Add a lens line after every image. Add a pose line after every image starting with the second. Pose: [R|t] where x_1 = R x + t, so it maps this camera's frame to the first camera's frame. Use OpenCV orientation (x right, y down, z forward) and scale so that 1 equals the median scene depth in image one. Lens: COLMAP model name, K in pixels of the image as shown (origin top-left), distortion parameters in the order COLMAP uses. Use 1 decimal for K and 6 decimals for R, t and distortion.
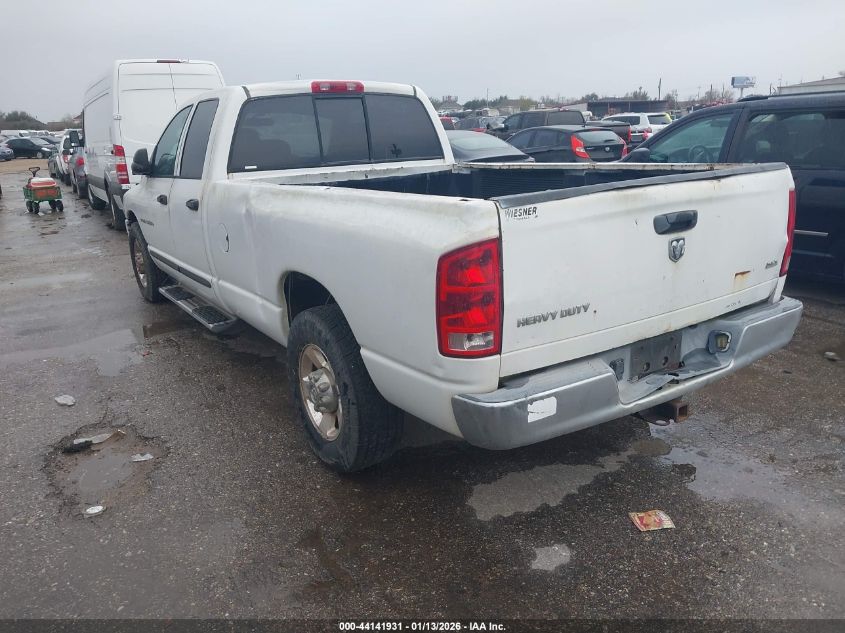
lens RADIAL K [[713.4, 0, 423.3], [0, 713.4, 312.4], [0, 0, 1]] dist [0.007405, 0.004951]
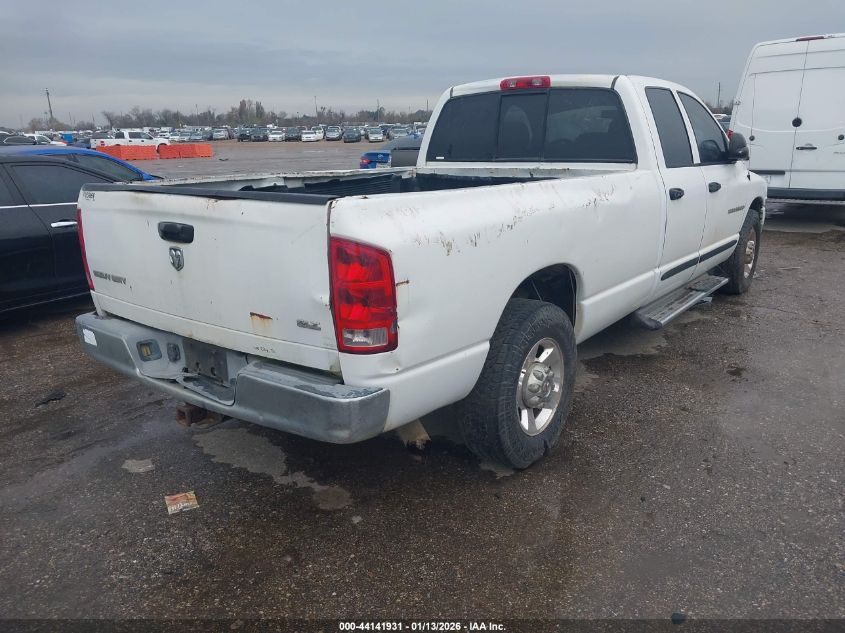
lens RADIAL K [[713.4, 0, 424.2], [0, 713.4, 315.6], [0, 0, 1]] dist [0.007405, 0.004951]
pose [[0.261744, 0.270928, -0.926331, 0.916270], [-0.233024, 0.949136, 0.211755, -0.200162], [0.936584, 0.160431, 0.311563, 0.654785]]
